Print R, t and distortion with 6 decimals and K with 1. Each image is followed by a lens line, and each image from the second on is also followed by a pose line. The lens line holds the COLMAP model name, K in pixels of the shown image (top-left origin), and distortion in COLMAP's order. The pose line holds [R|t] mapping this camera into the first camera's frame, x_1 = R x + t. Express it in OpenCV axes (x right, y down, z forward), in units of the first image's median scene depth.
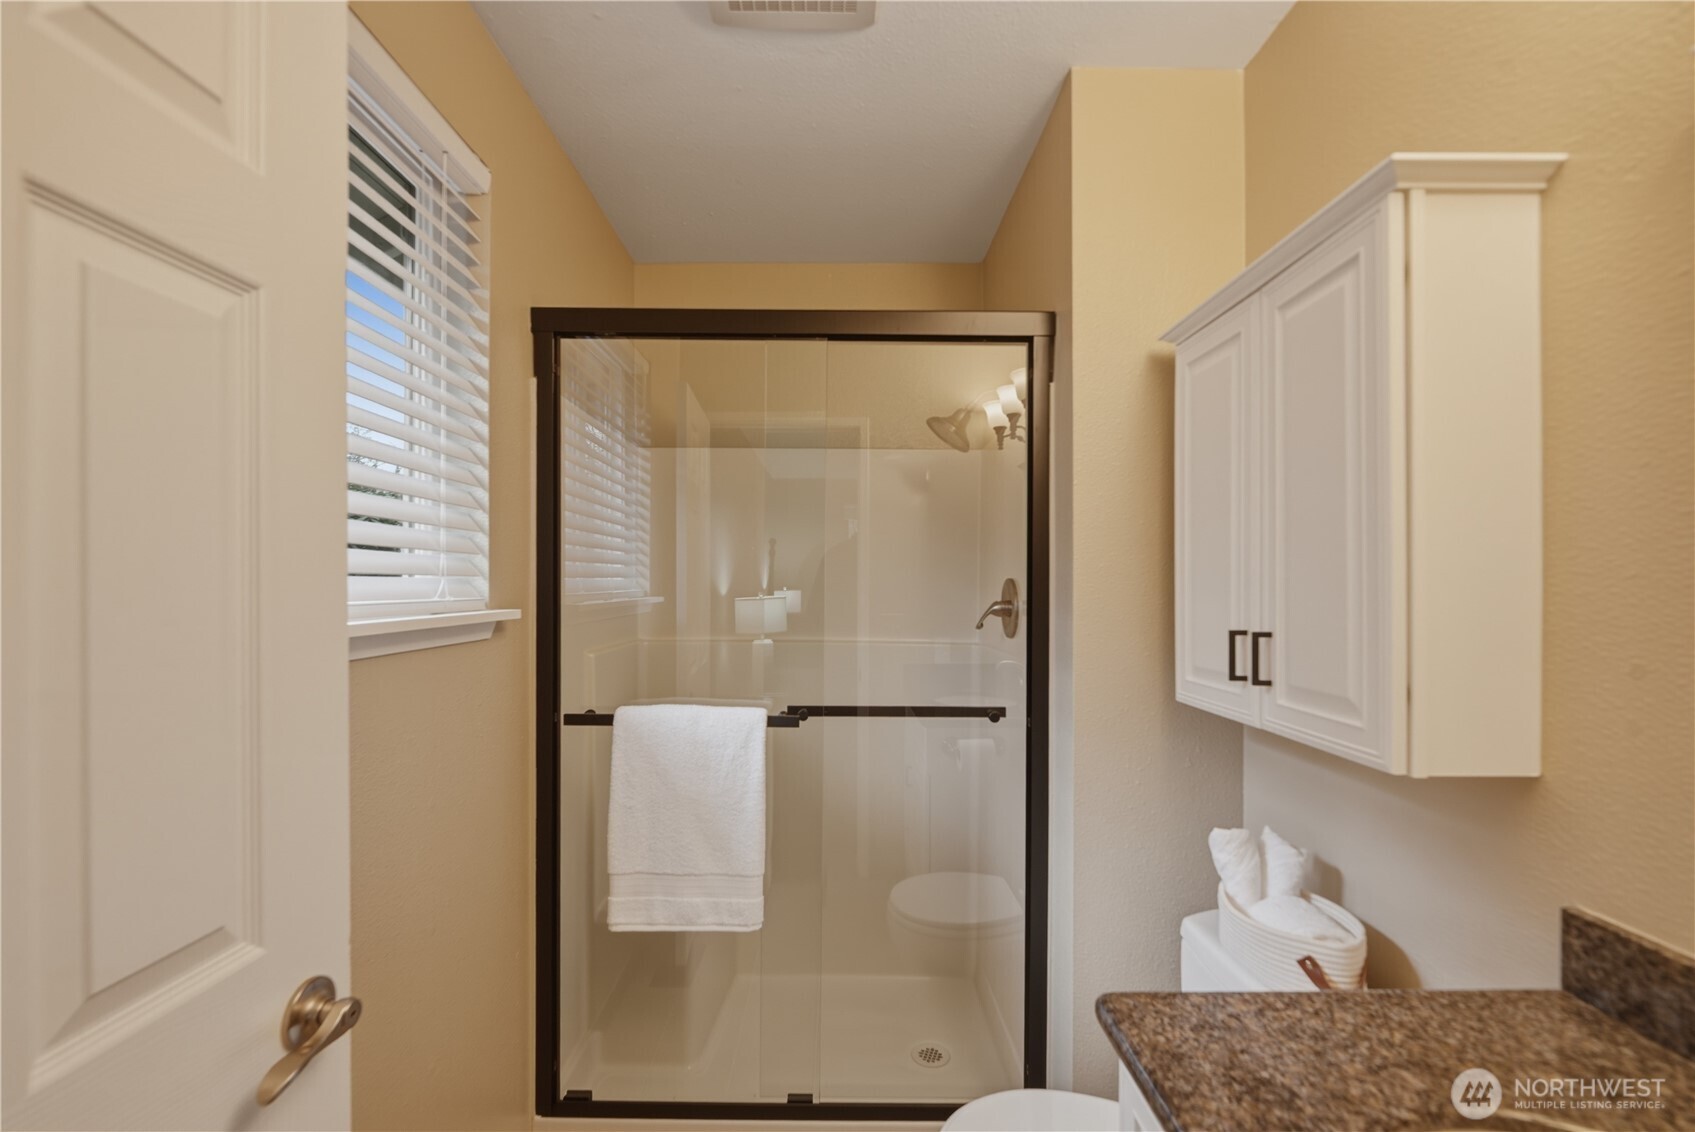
lens RADIAL K [[723.1, 0, 840.9], [0, 723.1, 576.3], [0, 0, 1]] dist [-0.000301, -0.003362]
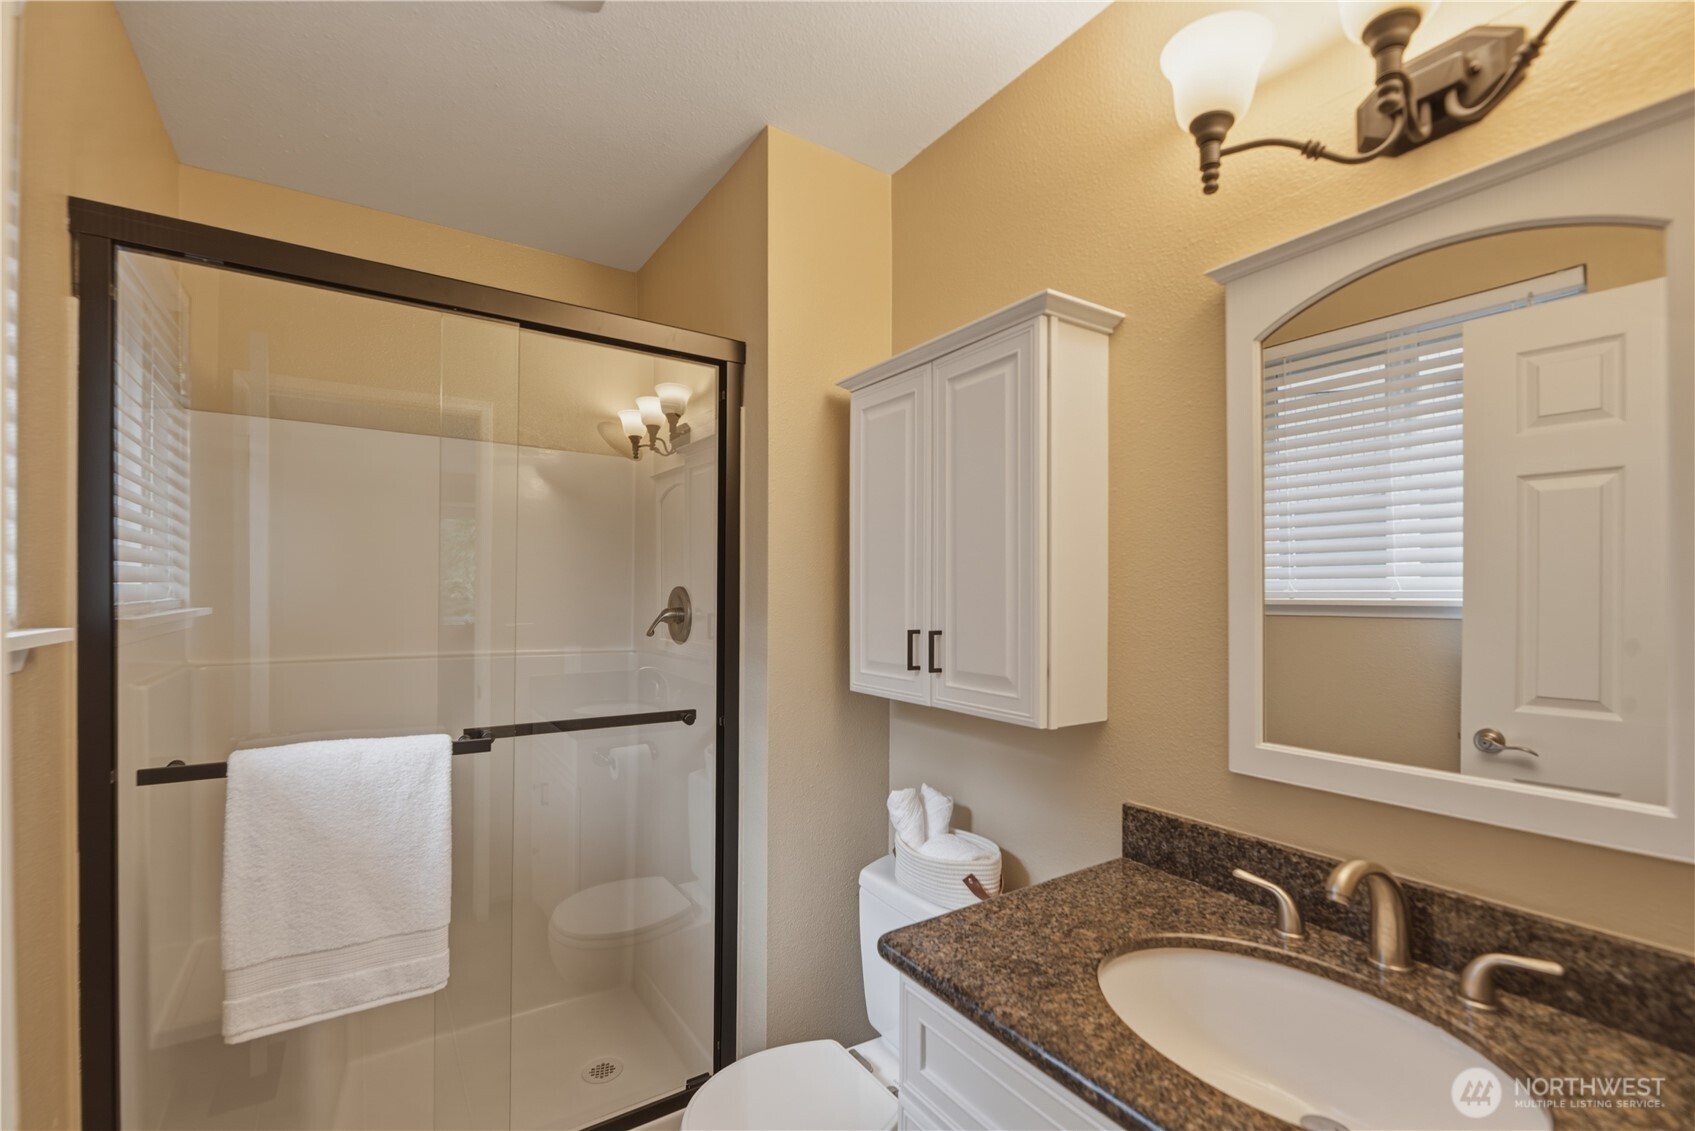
lens RADIAL K [[723.1, 0, 803.3], [0, 723.1, 585.8], [0, 0, 1]] dist [-0.000301, -0.003362]
pose [[0.844918, 0.006147, 0.534861, -0.217871], [-0.008326, 0.999964, 0.001659, -0.001950], [-0.534832, -0.005855, 0.844938, 0.032683]]
